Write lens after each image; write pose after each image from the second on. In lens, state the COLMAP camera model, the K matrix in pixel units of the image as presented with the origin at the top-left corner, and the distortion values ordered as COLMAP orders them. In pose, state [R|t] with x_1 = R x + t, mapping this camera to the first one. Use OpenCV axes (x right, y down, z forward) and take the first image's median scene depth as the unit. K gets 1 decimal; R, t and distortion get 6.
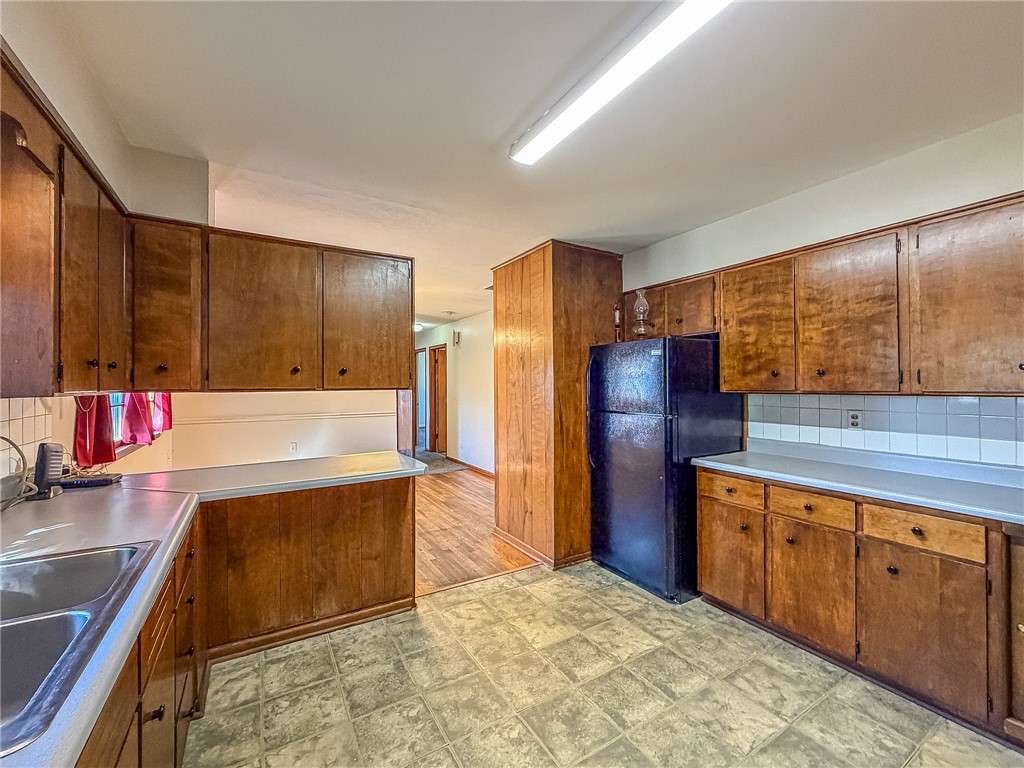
lens RADIAL K [[419.8, 0, 492.7], [0, 419.8, 384.2], [0, 0, 1]] dist [0.000908, 0.000199]
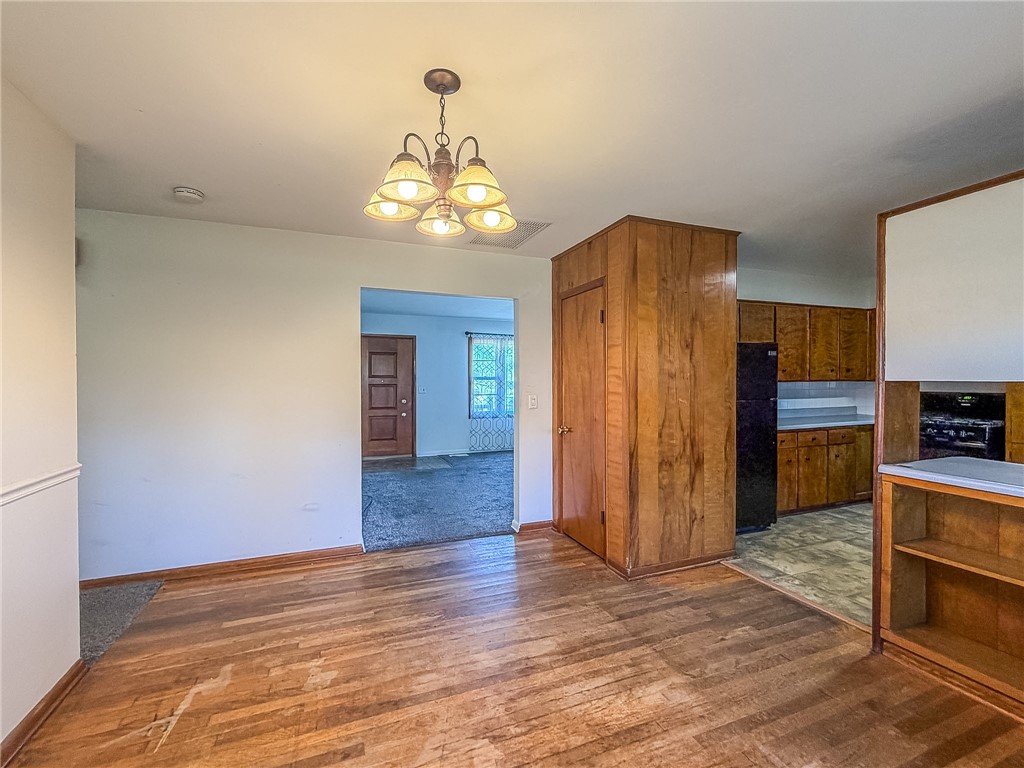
lens RADIAL K [[419.8, 0, 511.4], [0, 419.8, 380.0], [0, 0, 1]] dist [-0.000325, -0.000061]
pose [[0.171447, 0.000965, 0.985193, -1.230348], [0.006003, 0.999980, -0.002024, 0.010663], [-0.985175, 0.006261, 0.171437, 1.755674]]
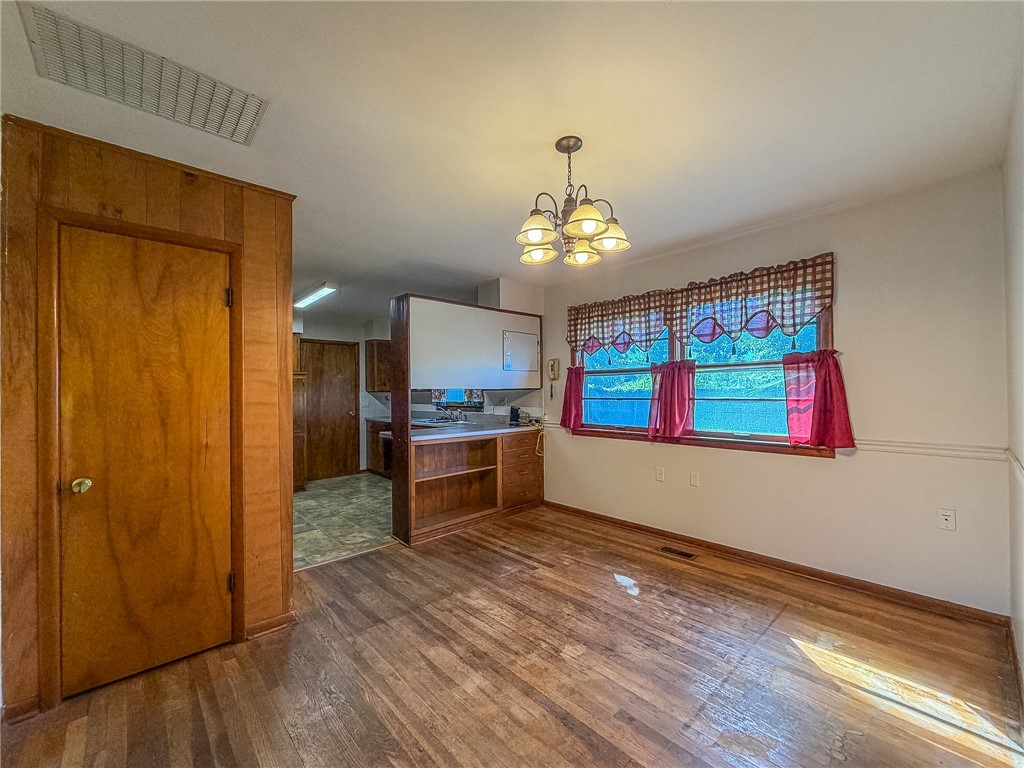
lens RADIAL K [[462.0, 0, 523.1], [0, 462.0, 386.1], [0, 0, 1]] dist [-0.000555, 0.000004]
pose [[-0.973916, 0.008672, -0.226741, -0.283524], [0.011404, 0.999877, -0.010739, 0.025632], [0.226620, -0.013044, -0.973896, 2.853083]]
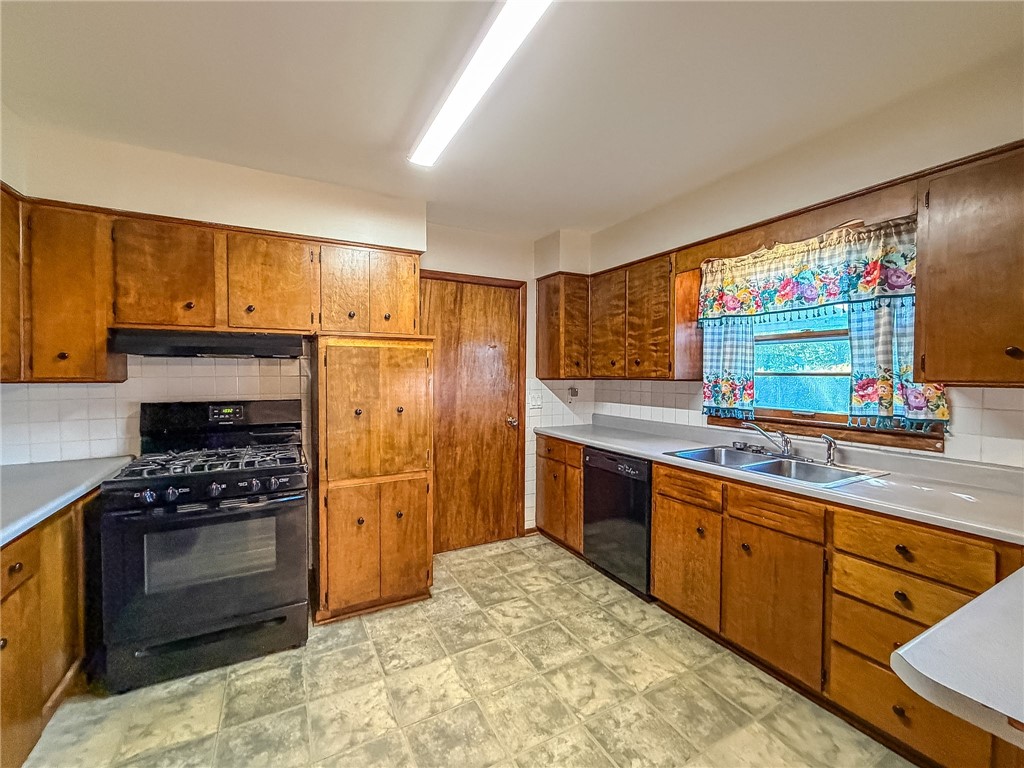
lens RADIAL K [[434.3, 0, 492.6], [0, 434.3, 379.9], [0, 0, 1]] dist [-0.018548, -0.000017]
pose [[-0.999107, -0.002622, 0.042180, 0.099855], [-0.001928, 0.999862, 0.016487, 0.000805], [-0.042217, 0.016391, -0.998974, 1.215924]]
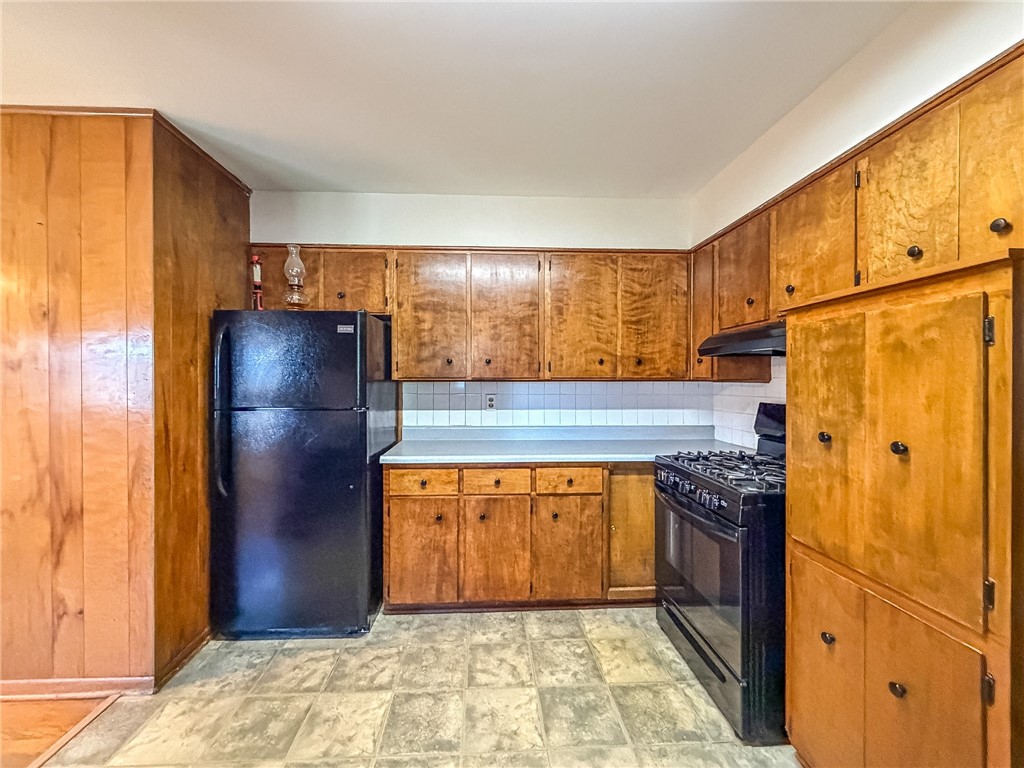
lens RADIAL K [[419.8, 0, 511.4], [0, 419.8, 380.0], [0, 0, 1]] dist [-0.000325, -0.000061]
pose [[0.446716, -0.000145, 0.894676, -0.190609], [-0.003675, 0.999991, 0.001997, 0.018380], [-0.894668, -0.004180, 0.446711, 0.401610]]
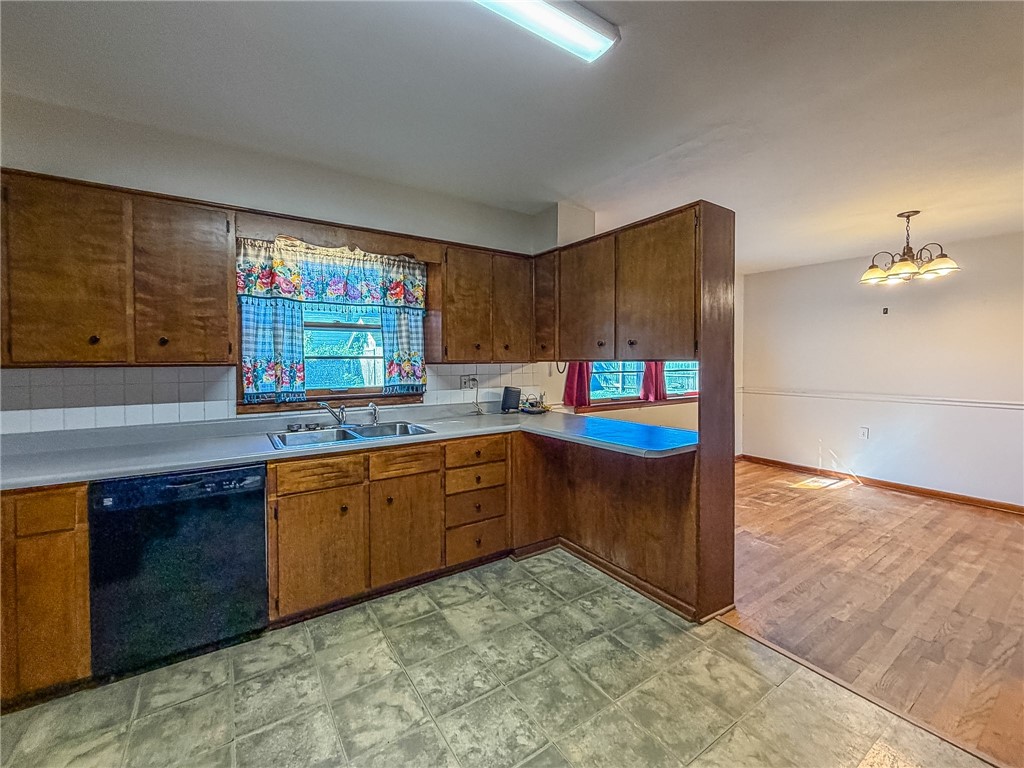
lens RADIAL K [[413.2, 0, 527.4], [0, 413.2, 366.9], [0, 0, 1]] dist [-0.001534, -0.000195]
pose [[0.104077, 0.017811, -0.994410, 0.615741], [0.002091, 0.999834, 0.018127, 0.009054], [0.994567, -0.003966, 0.104022, 0.616690]]
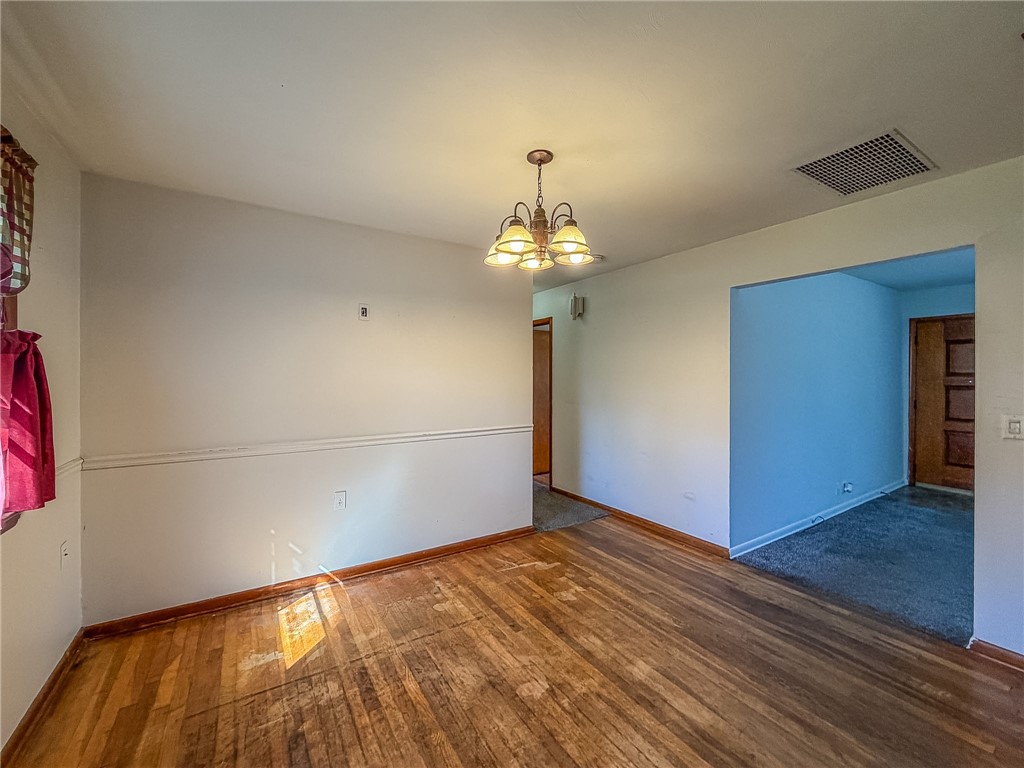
lens RADIAL K [[428.8, 0, 506.9], [0, 428.8, 373.2], [0, 0, 1]] dist [0.001523, 0.000159]
pose [[0.999693, 0.000155, 0.024778, -0.676057], [0.000188, 0.999904, -0.013842, 0.002106], [-0.024778, 0.013842, 0.999597, 1.096958]]
